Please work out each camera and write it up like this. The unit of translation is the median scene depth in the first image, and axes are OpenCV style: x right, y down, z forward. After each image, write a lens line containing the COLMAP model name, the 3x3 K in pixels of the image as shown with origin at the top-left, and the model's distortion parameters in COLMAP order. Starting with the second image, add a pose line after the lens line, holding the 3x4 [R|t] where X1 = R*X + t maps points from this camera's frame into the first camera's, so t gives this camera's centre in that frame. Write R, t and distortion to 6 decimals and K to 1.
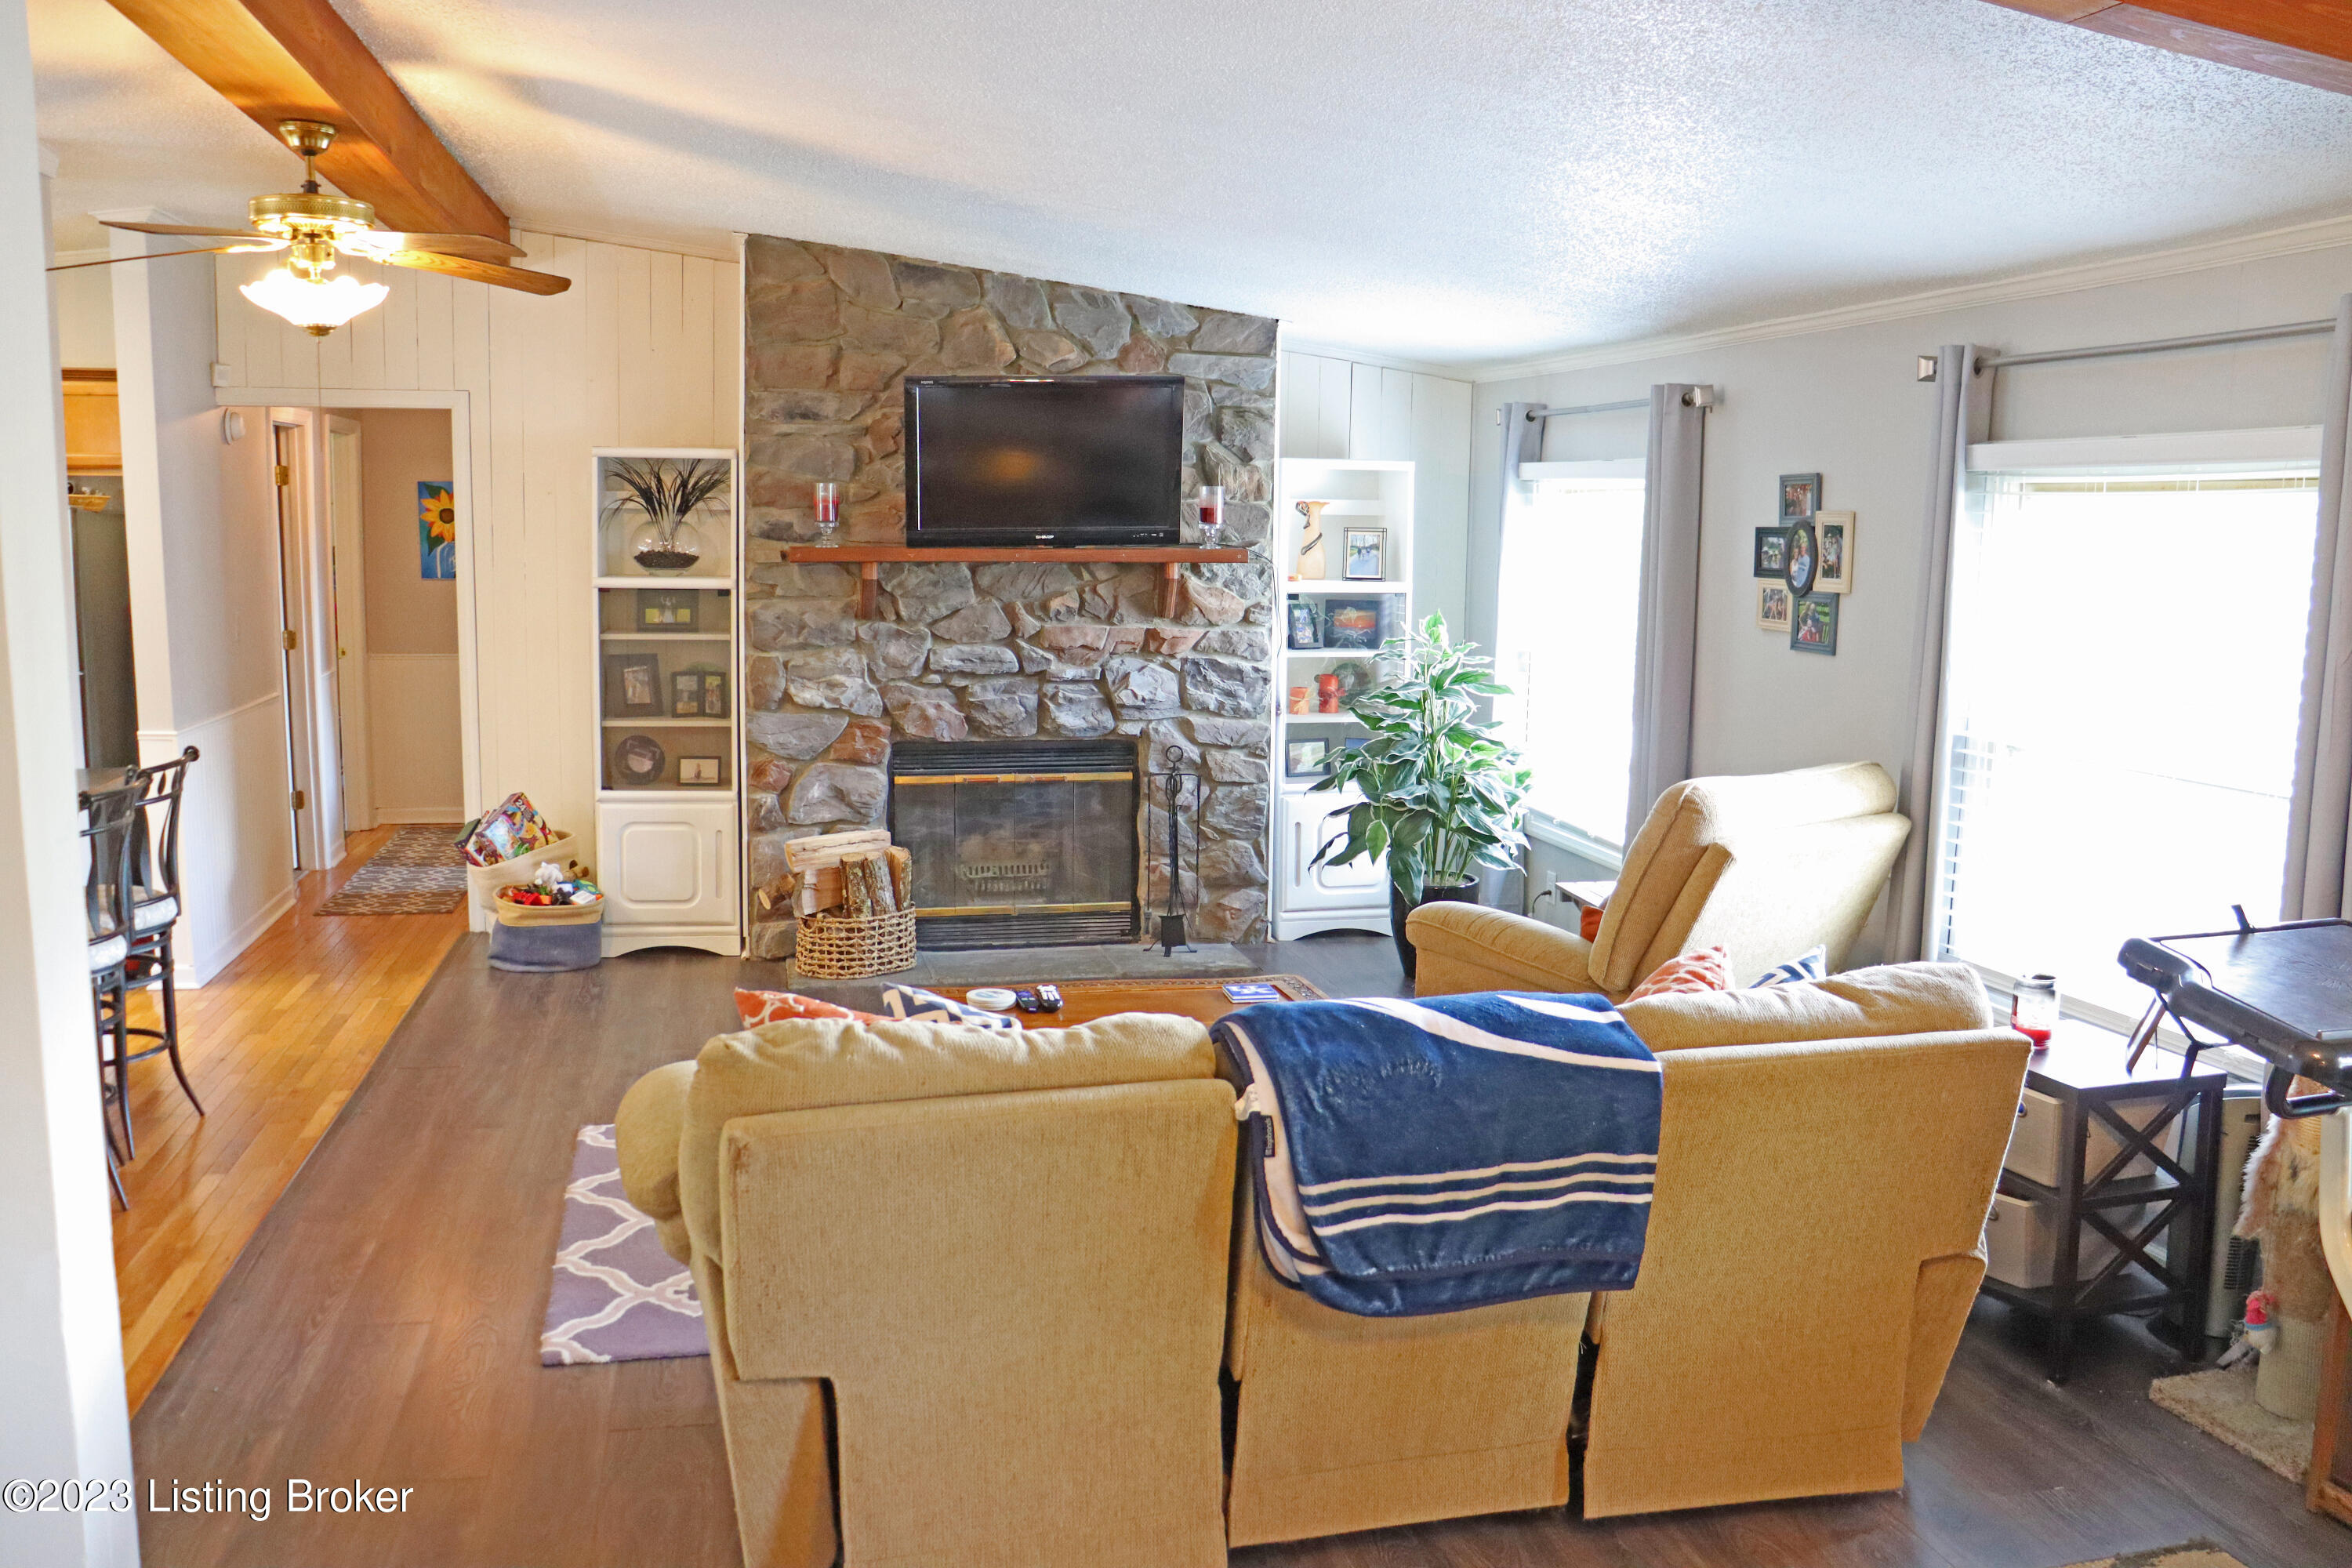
lens RADIAL K [[1932.5, 0, 1176.0], [0, 1932.5, 784.0], [0, 0, 1]] dist [0.002467, 0.002978]
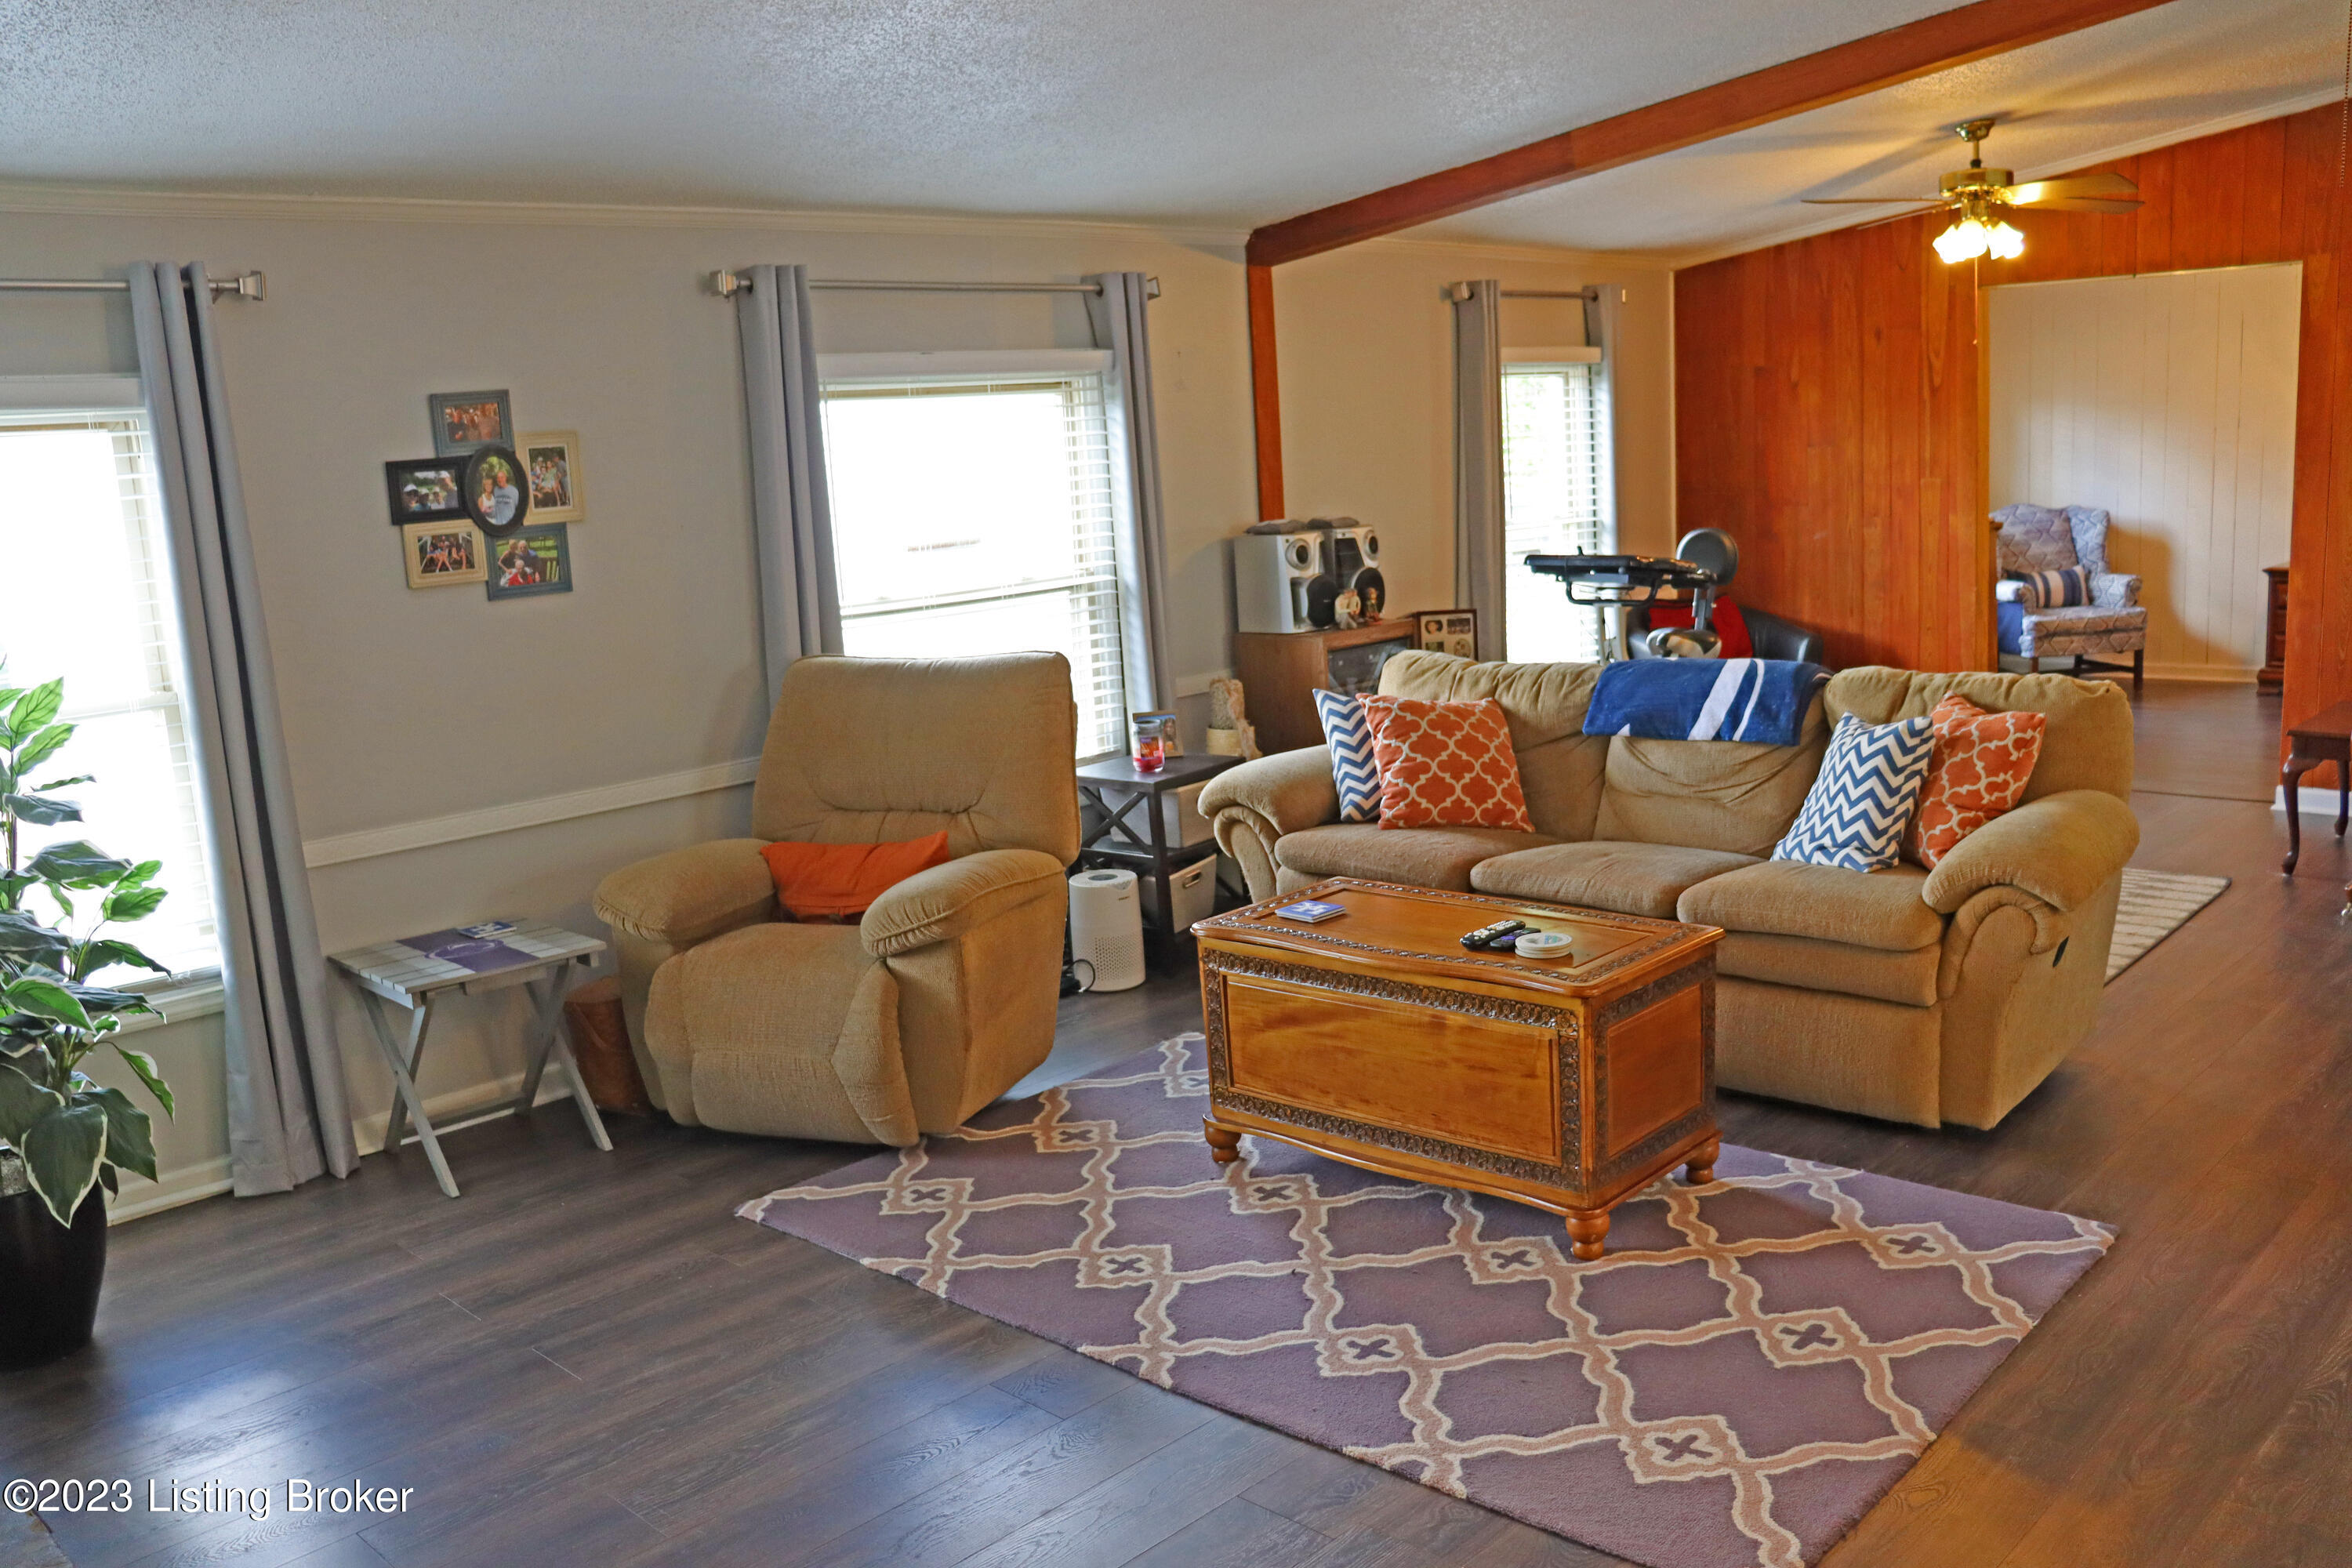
lens RADIAL K [[2036.7, 0, 1176.0], [0, 2036.7, 784.0], [0, 0, 1]] dist [-0.003626, 0.001957]
pose [[-0.566280, -0.120340, 0.815381, -0.591746], [0.172143, 0.950198, 0.259791, -0.175981], [-0.806036, 0.287477, -0.517362, 1.265341]]
